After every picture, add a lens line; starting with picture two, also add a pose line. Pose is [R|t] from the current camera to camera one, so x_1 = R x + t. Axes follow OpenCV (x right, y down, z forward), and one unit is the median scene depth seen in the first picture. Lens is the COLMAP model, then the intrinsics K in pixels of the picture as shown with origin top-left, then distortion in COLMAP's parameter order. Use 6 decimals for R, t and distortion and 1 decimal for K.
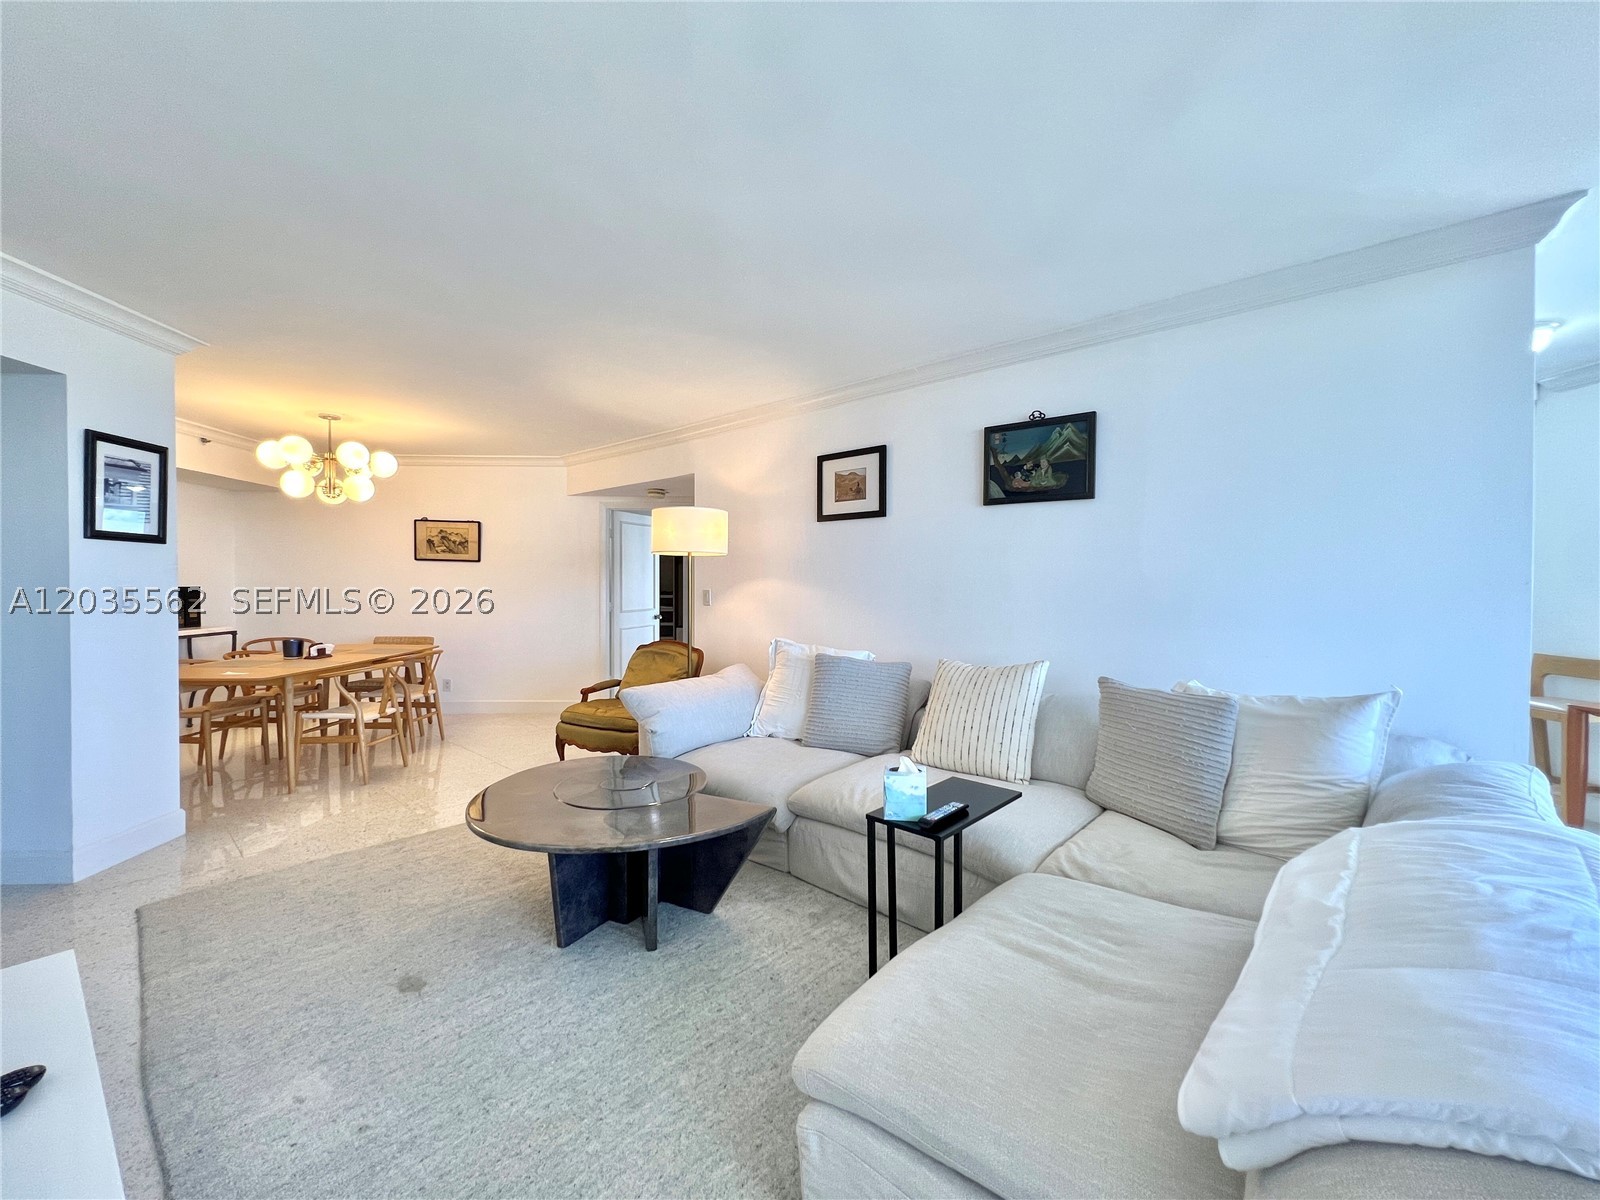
lens RADIAL K [[643.2, 0, 797.6], [0, 643.2, 594.3], [0, 0, 1]] dist [-0.000468, 0.000305]
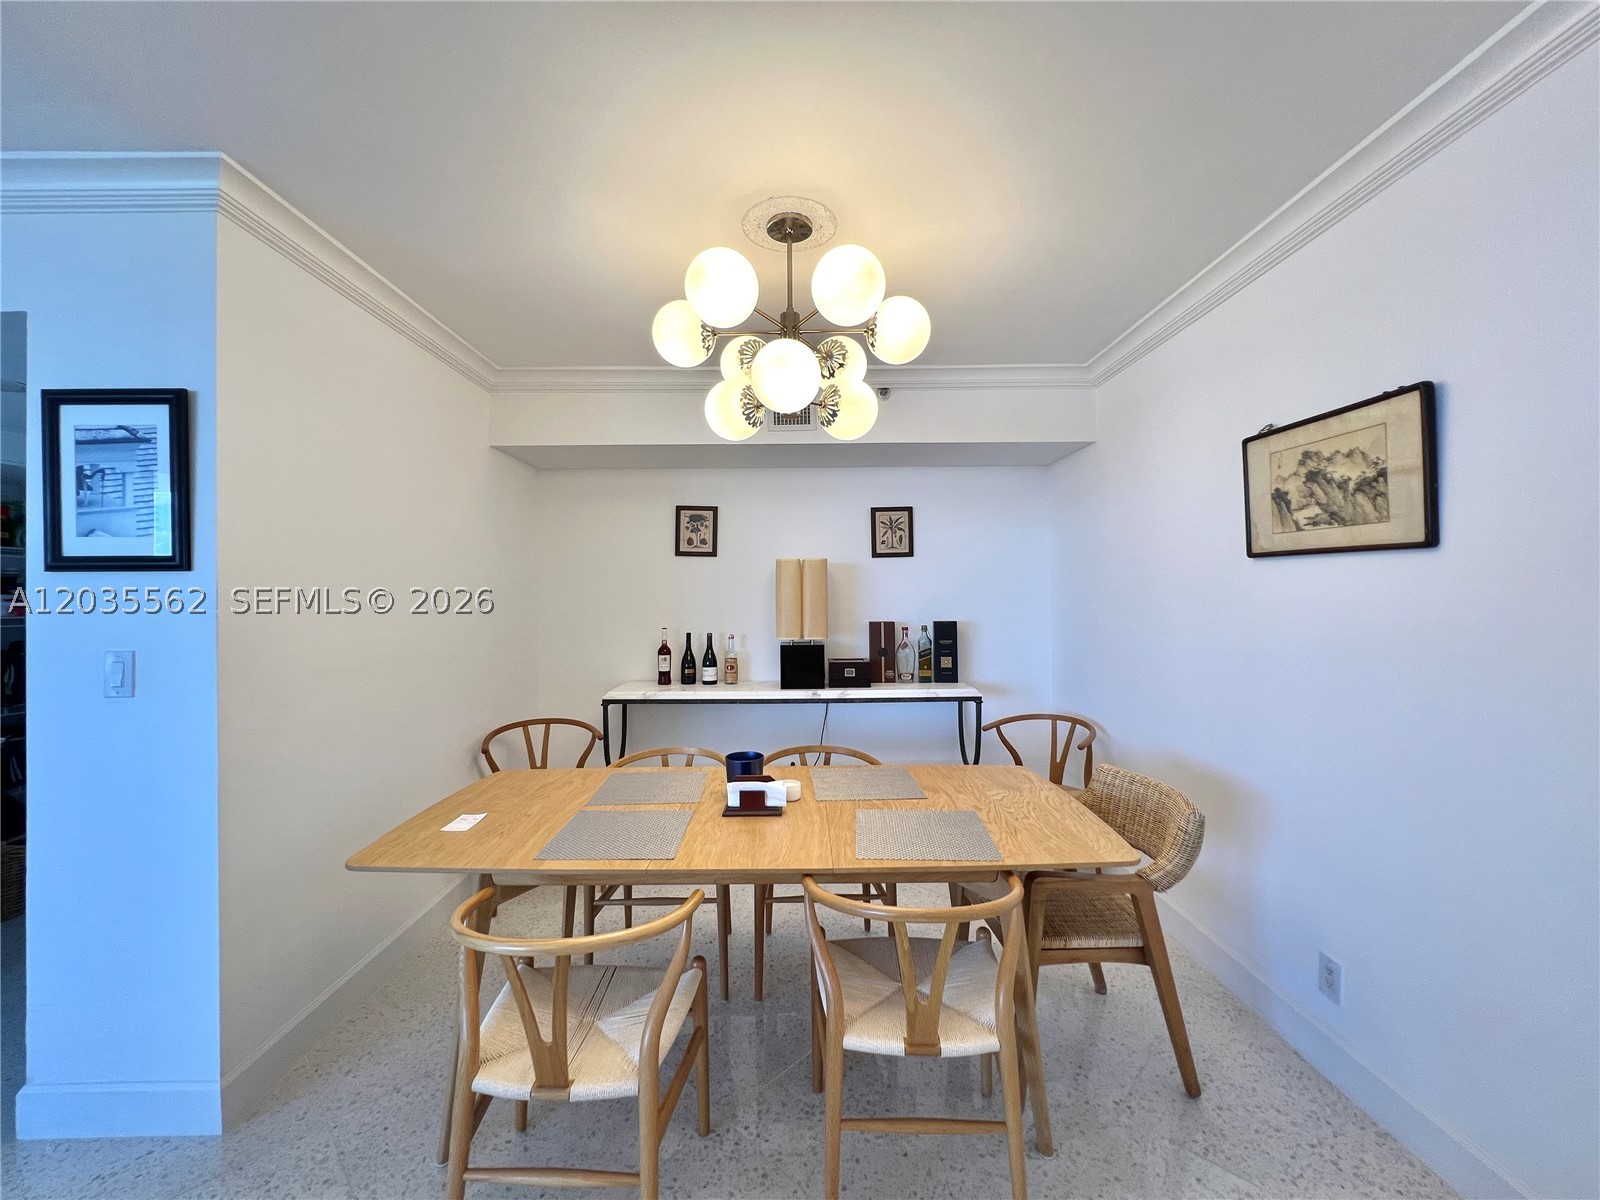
lens RADIAL K [[643.2, 0, 797.6], [0, 643.2, 594.3], [0, 0, 1]] dist [-0.000468, 0.000305]
pose [[-0.041379, -0.006527, -0.999122, -0.319120], [-0.005581, 0.999965, -0.006301, -0.039369], [0.999128, 0.005315, -0.041414, 1.024425]]
